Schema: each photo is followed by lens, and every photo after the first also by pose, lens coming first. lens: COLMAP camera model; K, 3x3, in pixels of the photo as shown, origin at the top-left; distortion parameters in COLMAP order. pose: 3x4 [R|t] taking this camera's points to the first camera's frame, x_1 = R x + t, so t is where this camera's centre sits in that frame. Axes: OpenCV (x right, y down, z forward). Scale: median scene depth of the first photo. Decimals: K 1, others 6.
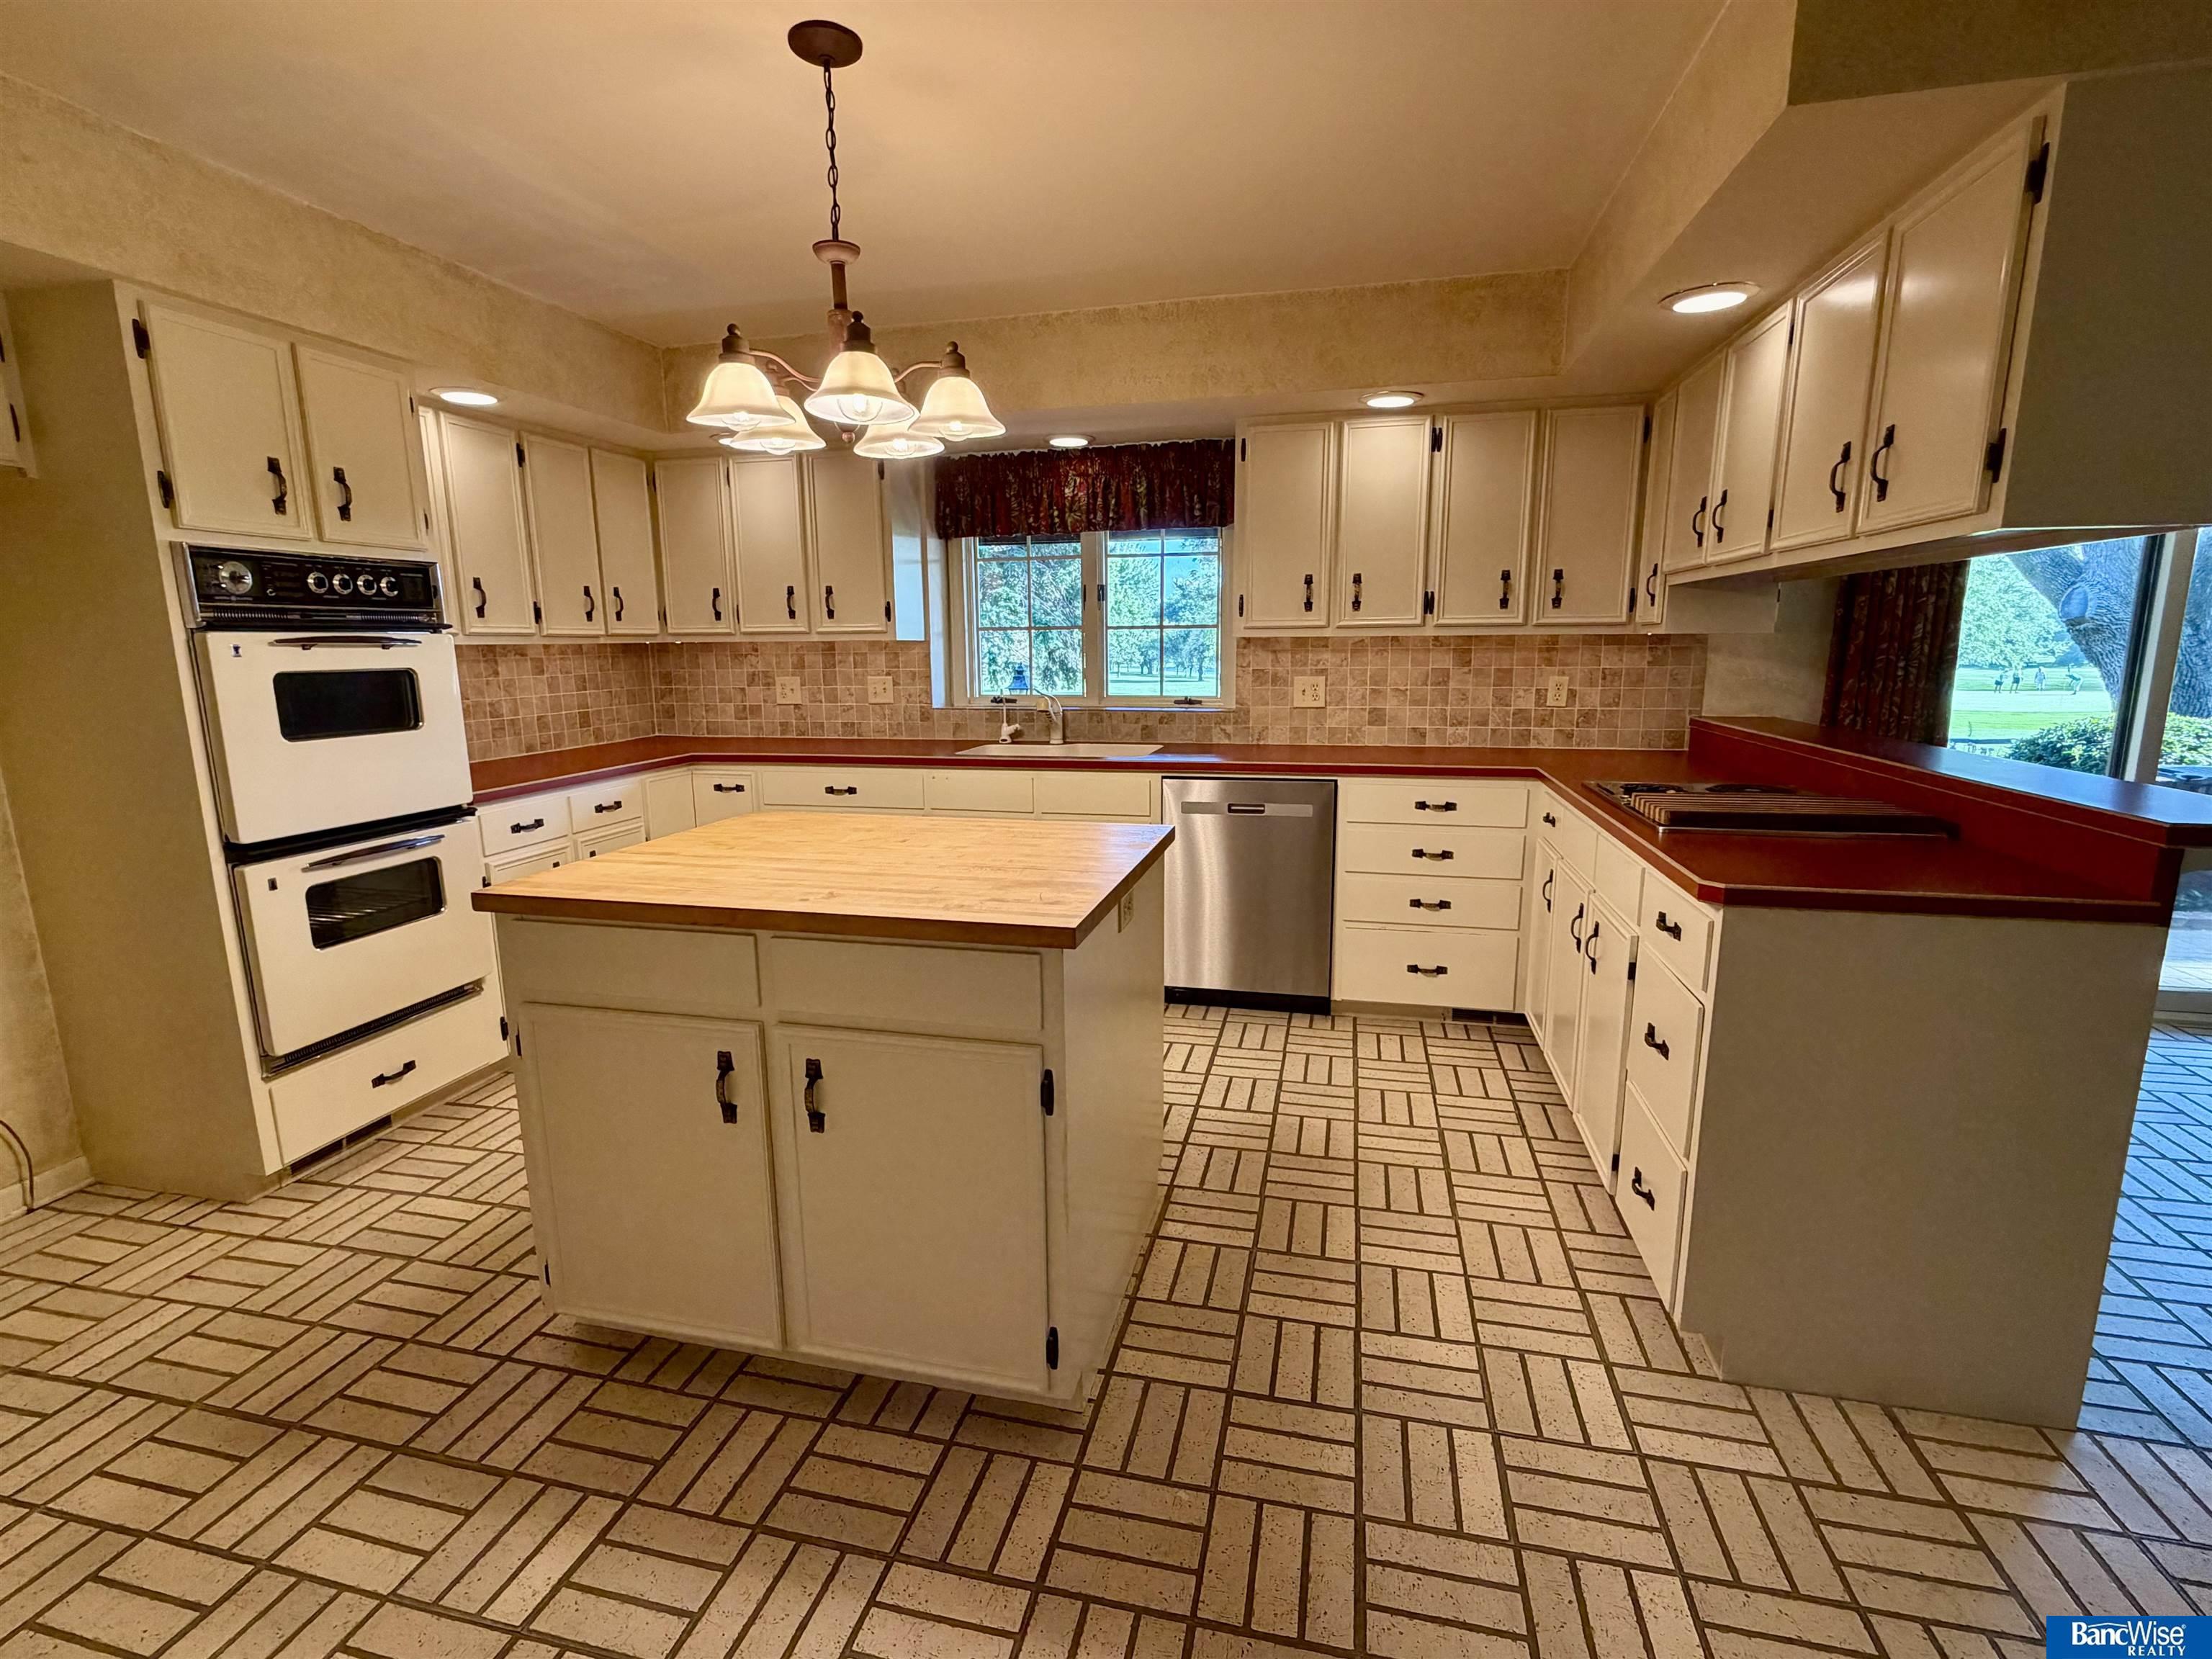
lens RADIAL K [[1021.2, 0, 1106.0], [0, 1021.2, 829.5], [0, 0, 1]] dist [-0.000059, 0.000276]
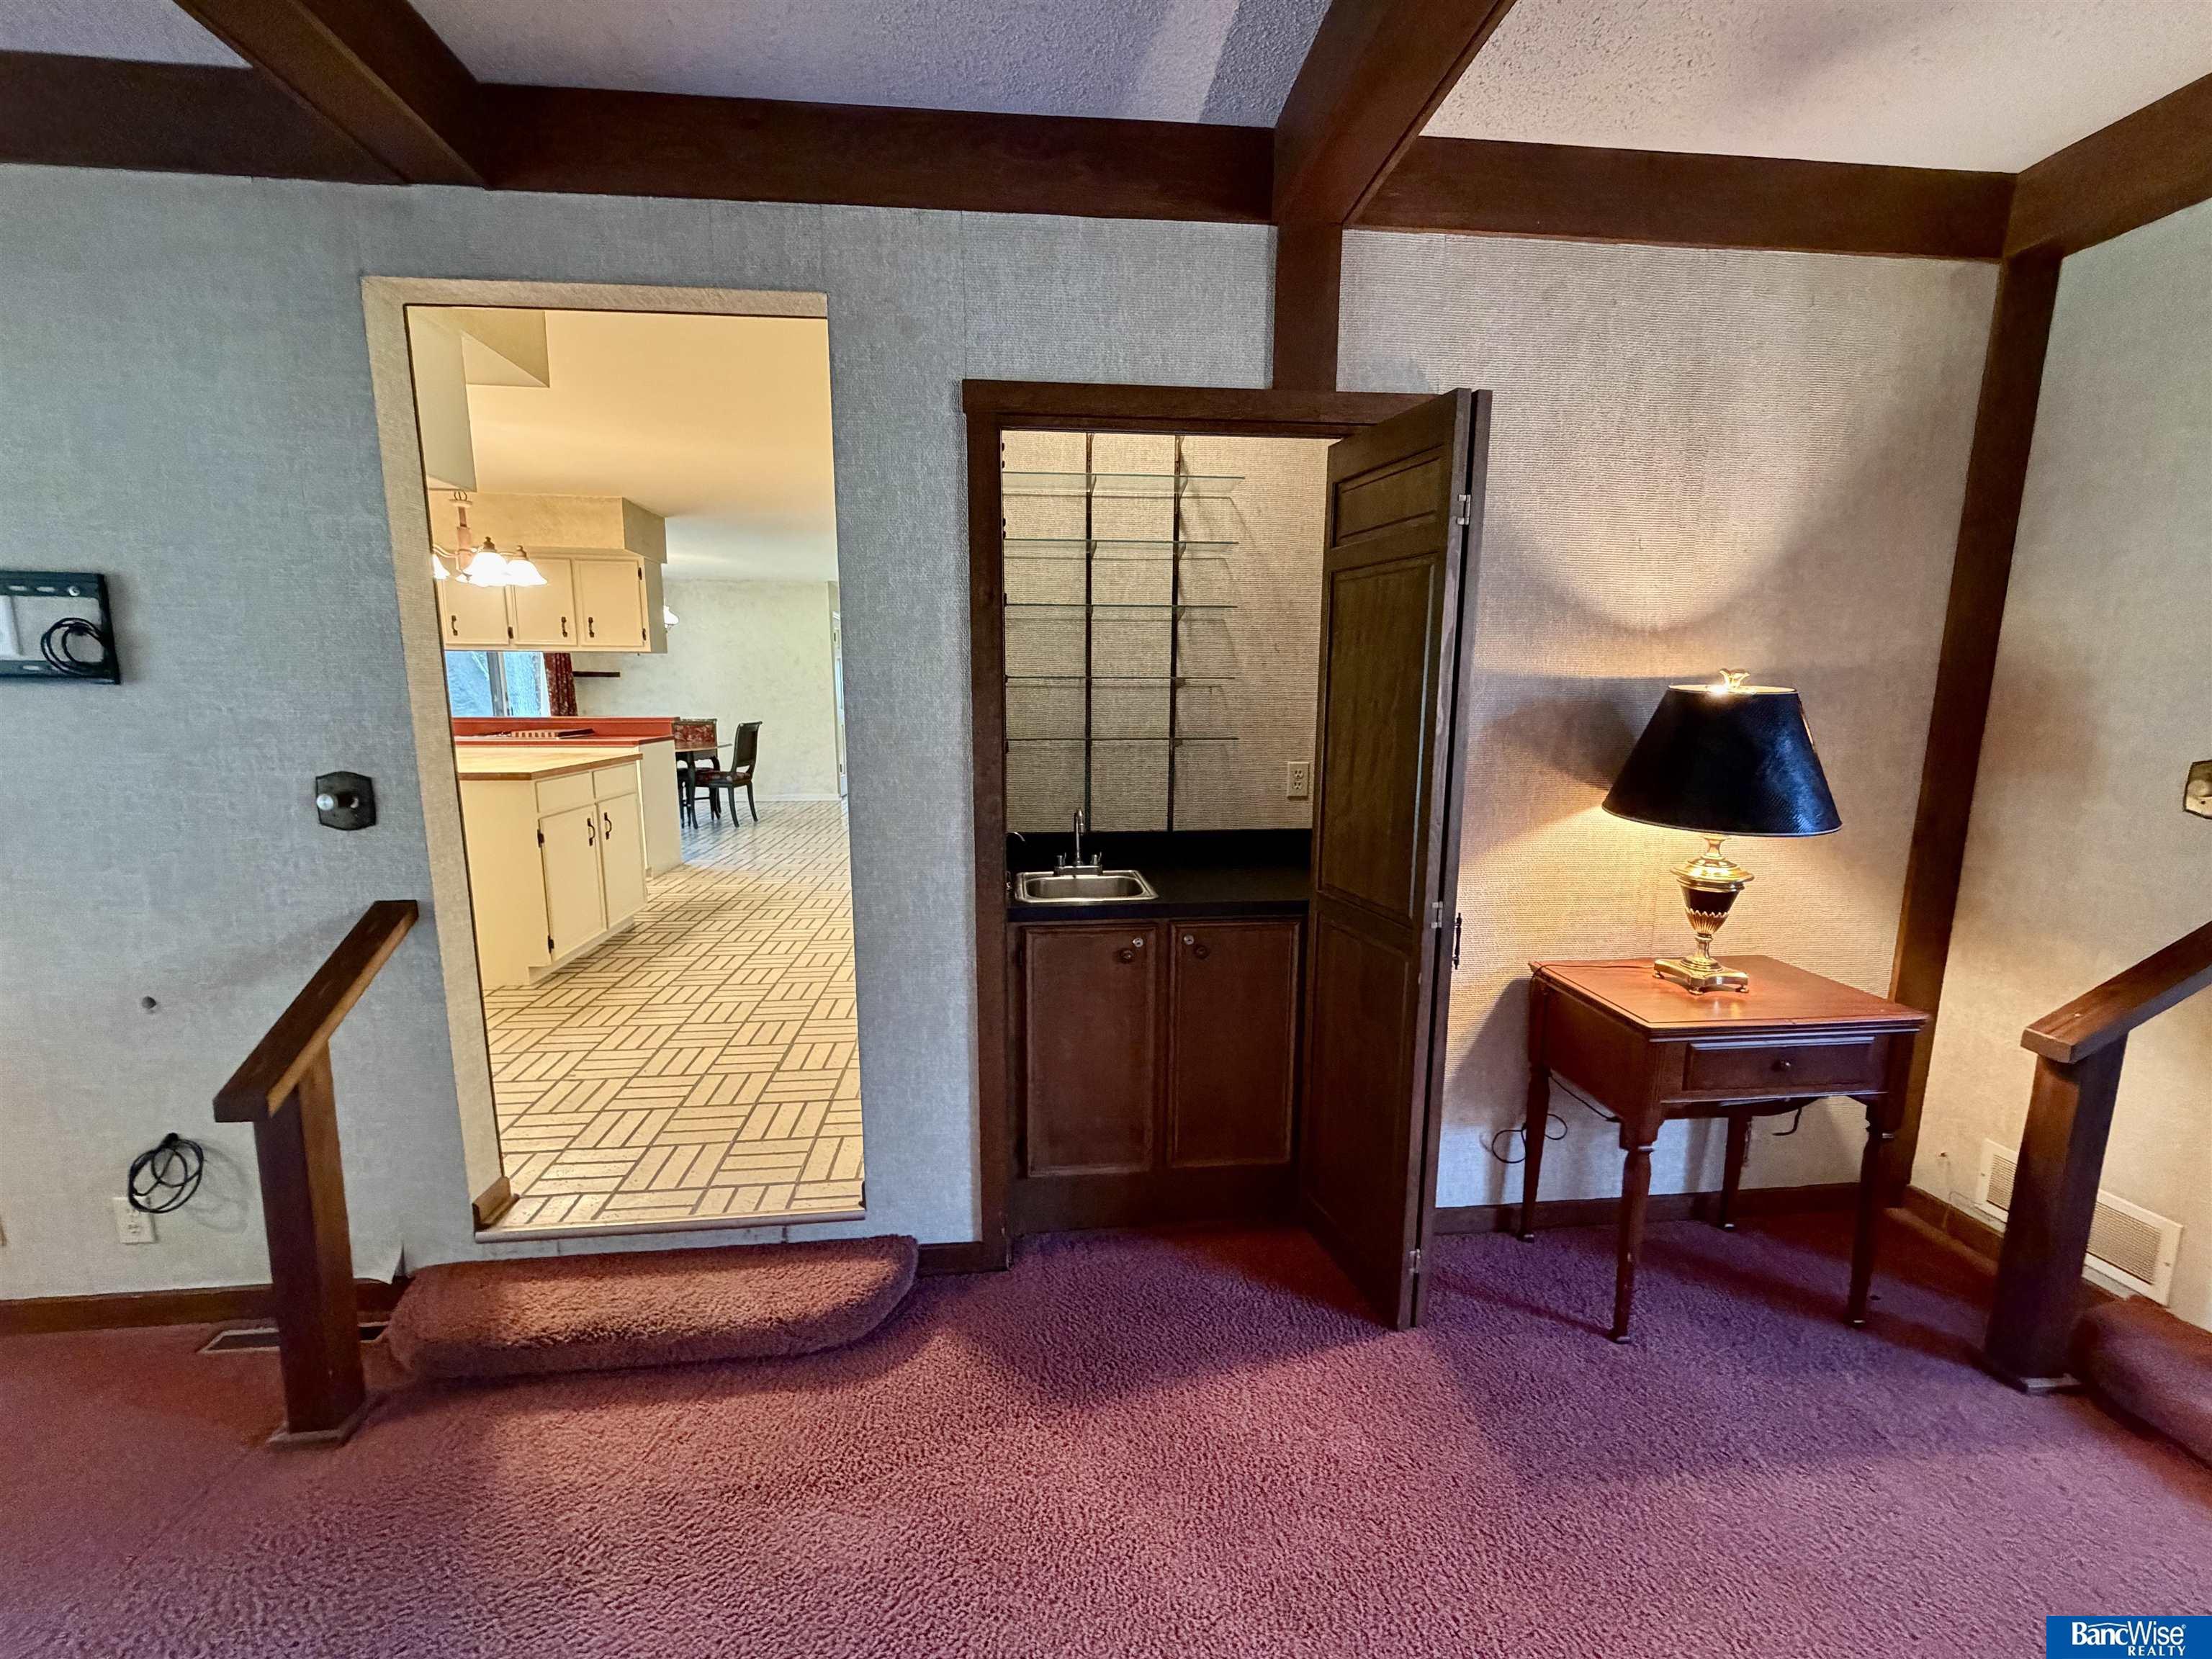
lens RADIAL K [[887.6, 0, 1101.2], [0, 887.6, 828.7], [0, 0, 1]] dist [0.000680, 0.000357]
pose [[-0.328797, -0.139965, 0.933971, -1.548023], [0.171093, 0.963764, 0.204661, -0.004197], [-0.928773, 0.227088, -0.292936, 0.218762]]
